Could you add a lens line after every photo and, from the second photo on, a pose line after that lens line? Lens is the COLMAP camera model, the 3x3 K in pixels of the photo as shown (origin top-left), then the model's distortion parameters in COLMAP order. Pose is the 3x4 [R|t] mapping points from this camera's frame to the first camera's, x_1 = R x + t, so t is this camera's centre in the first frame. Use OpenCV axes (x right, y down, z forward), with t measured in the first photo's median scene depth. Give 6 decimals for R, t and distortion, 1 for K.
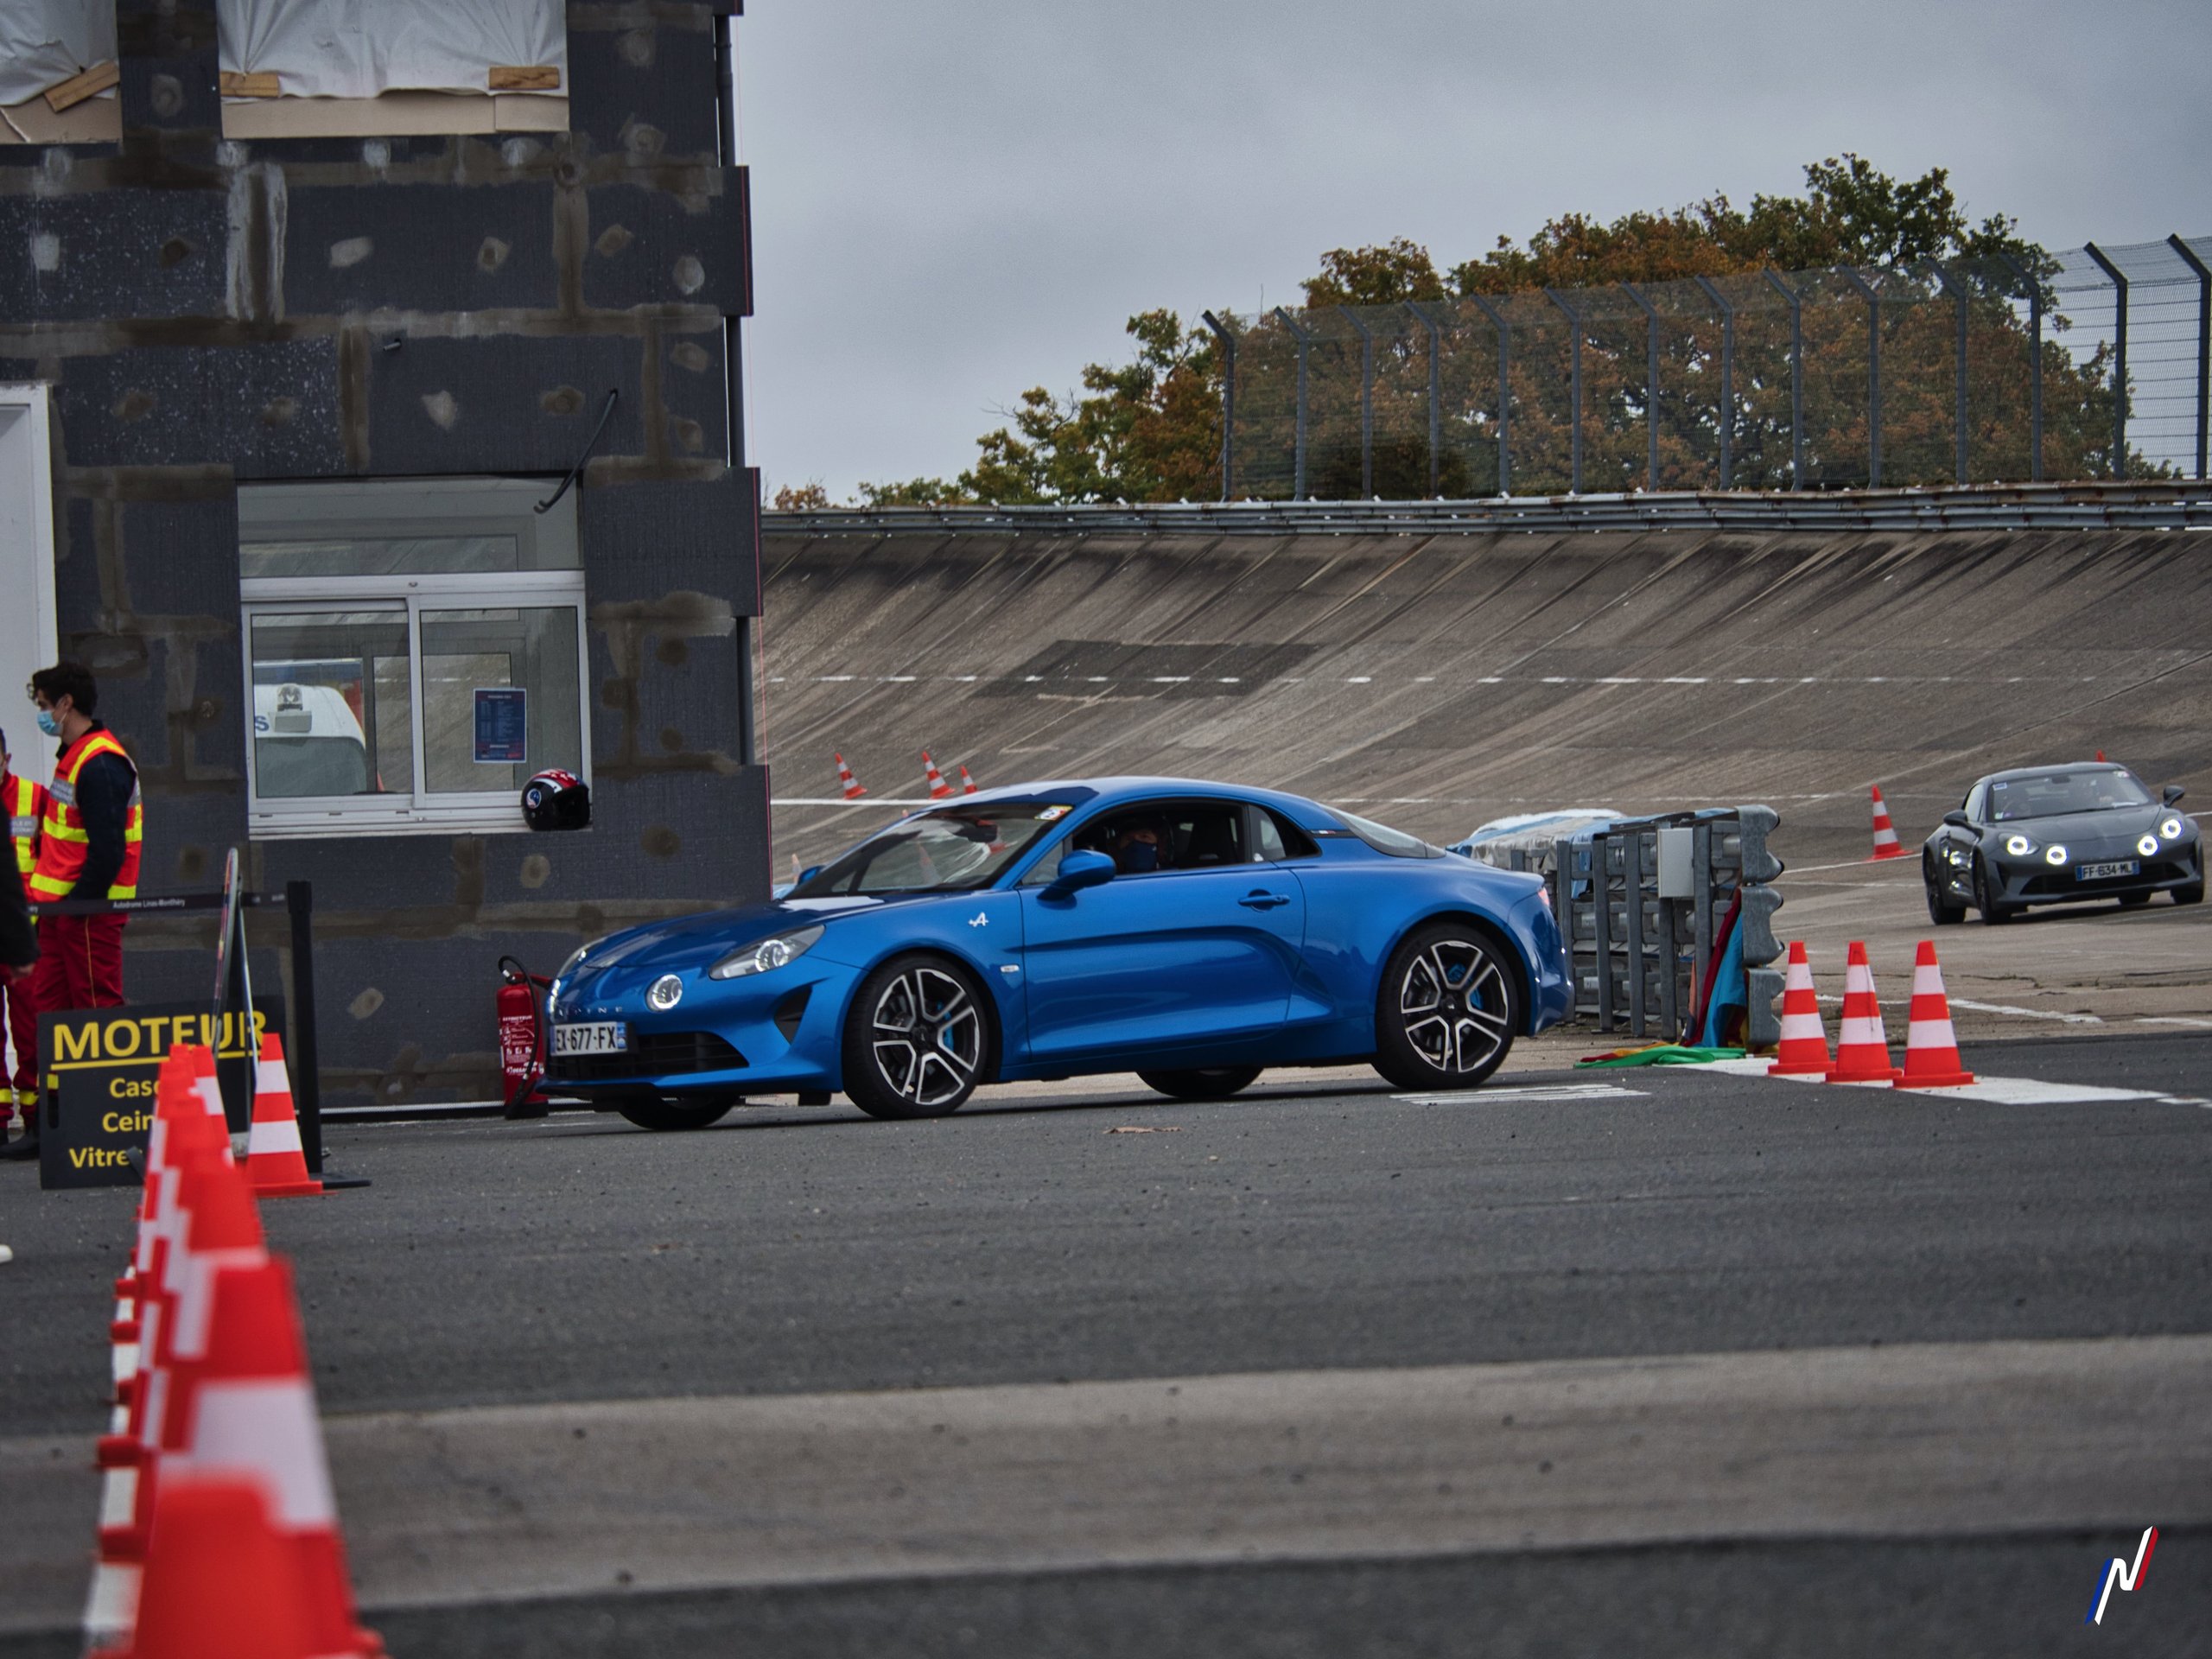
lens RADIAL K [[11016.3, 0, 1139.8], [0, 11016.3, 881.8], [0, 0, 1]] dist [1.078923, 0.000000]
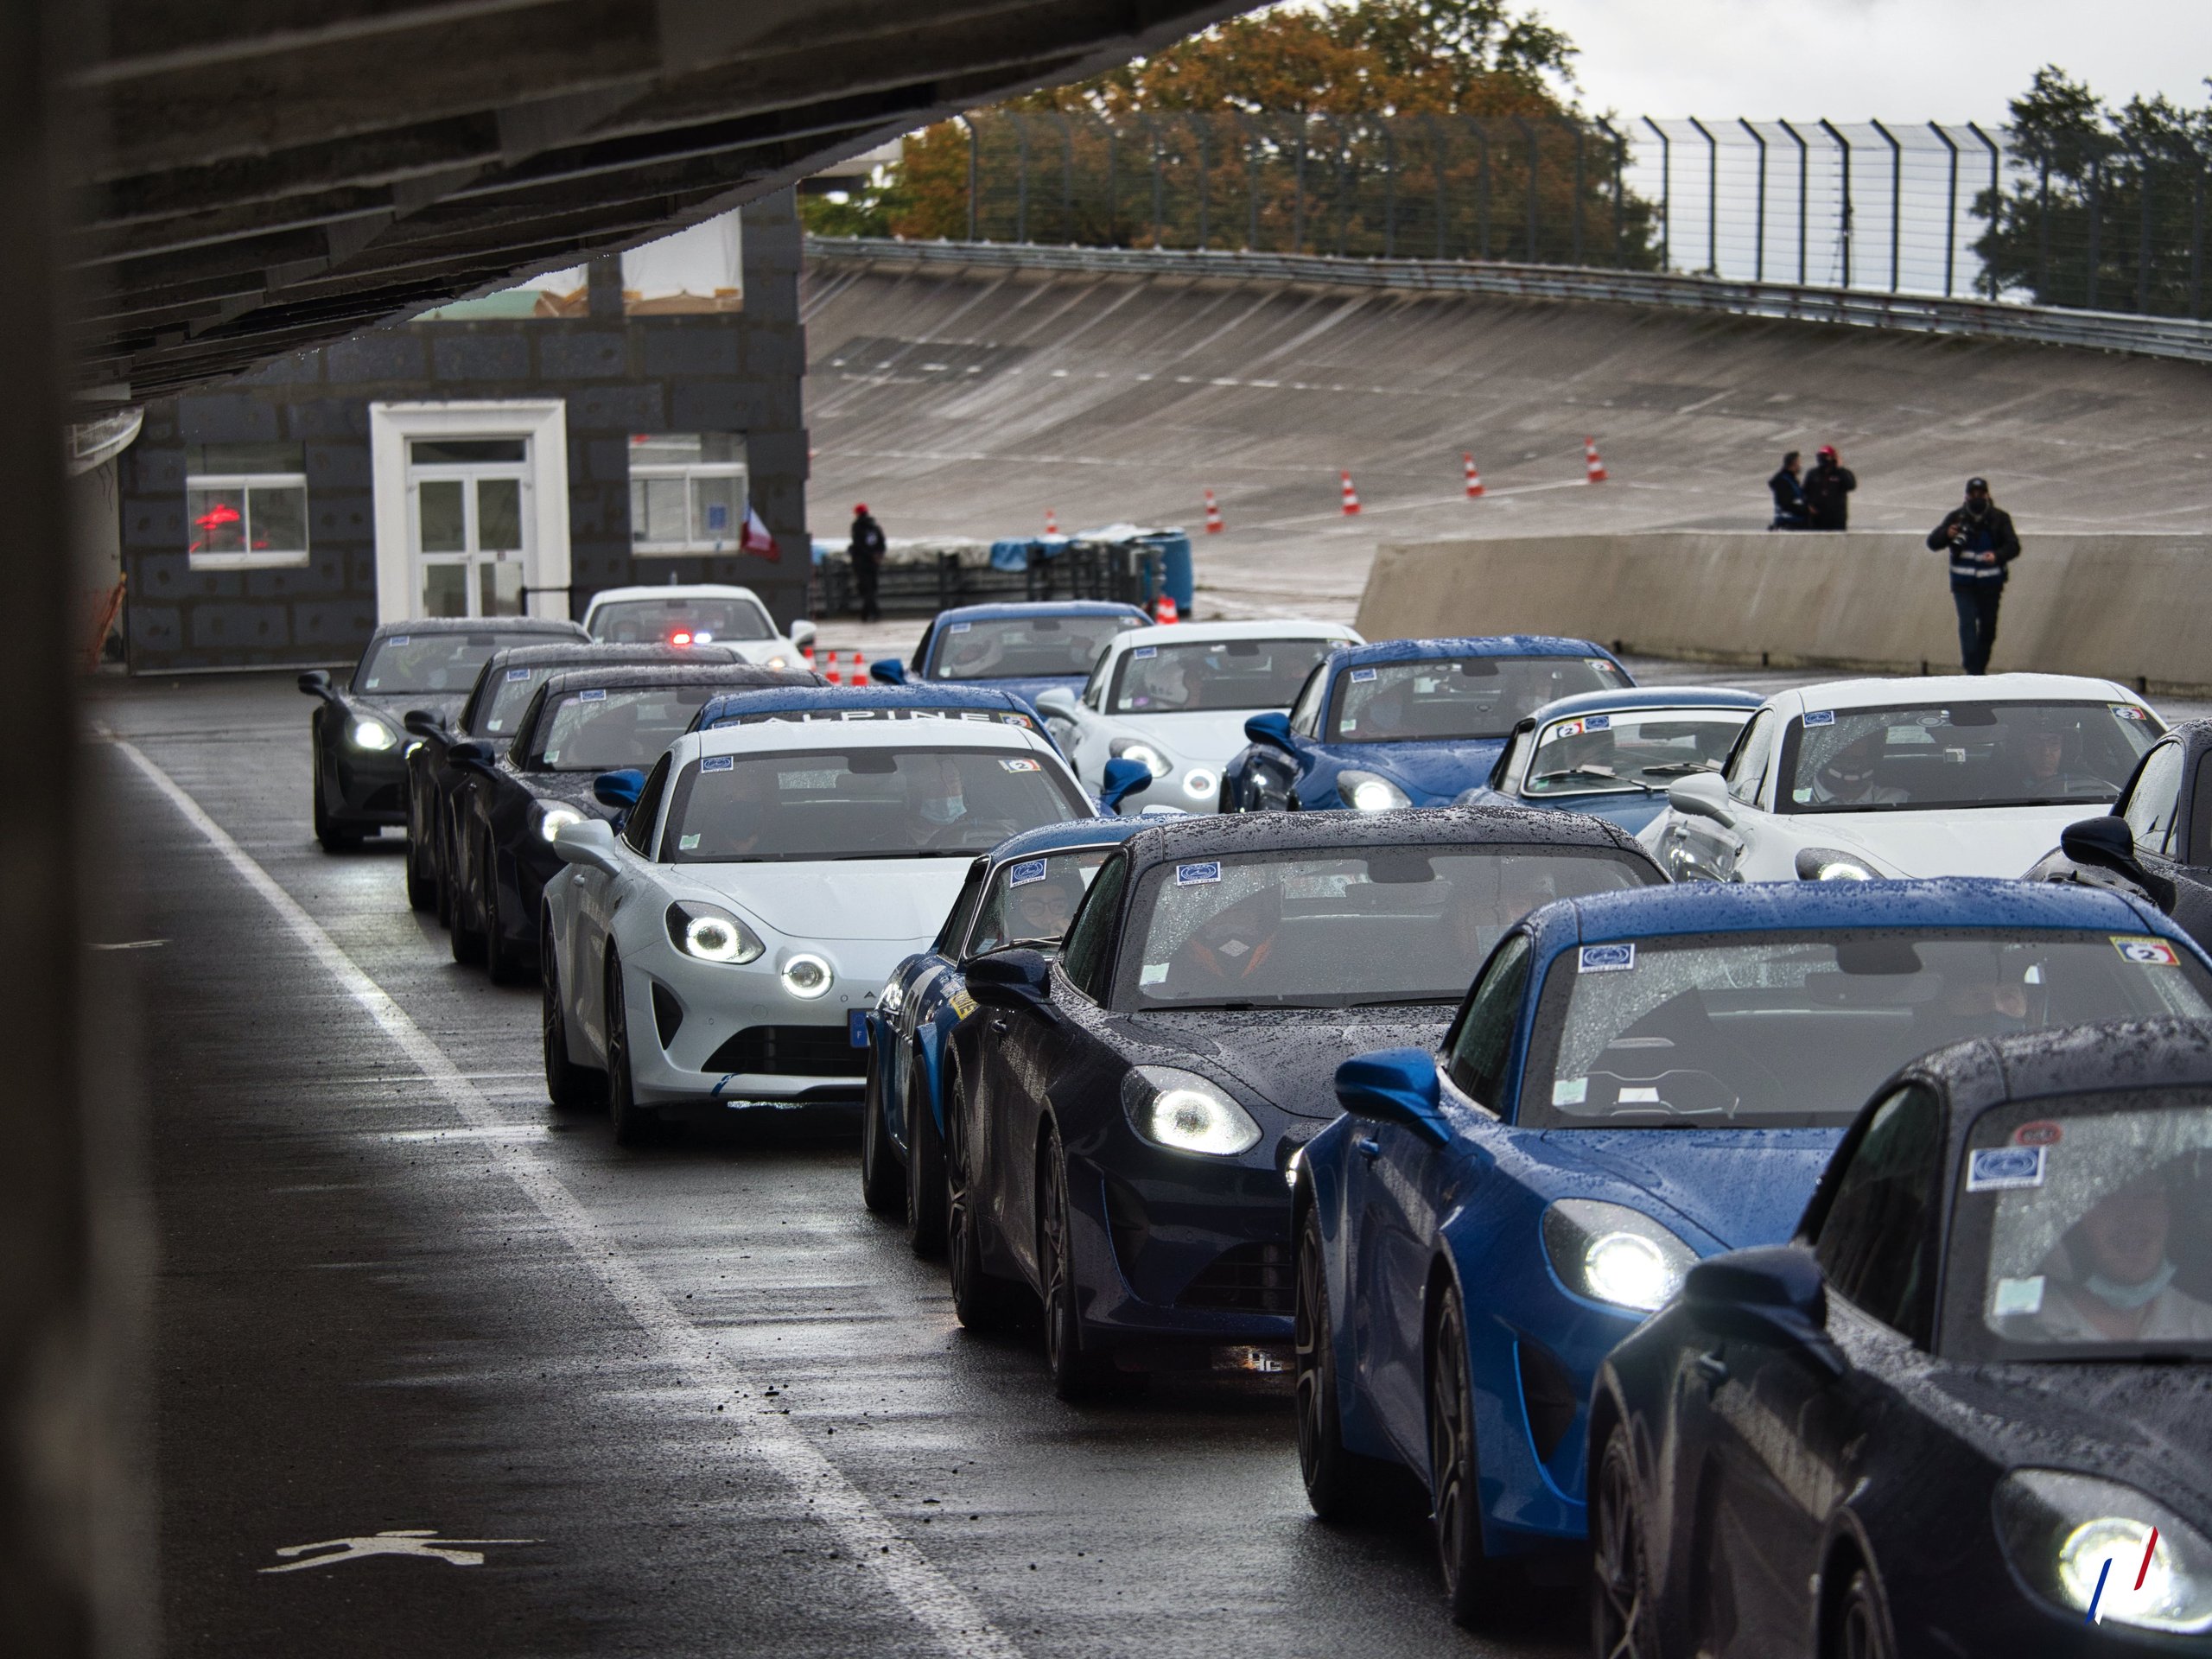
lens RADIAL K [[11016.3, 0, 1103.3], [0, 11016.3, 824.3], [0, 0, 1]] dist [1.078923, 0.000000]
pose [[0.999803, 0.002515, 0.019668, -0.003517], [-0.003201, 0.999384, 0.034952, -0.009343], [-0.019568, -0.035008, 0.999195, -0.494700]]
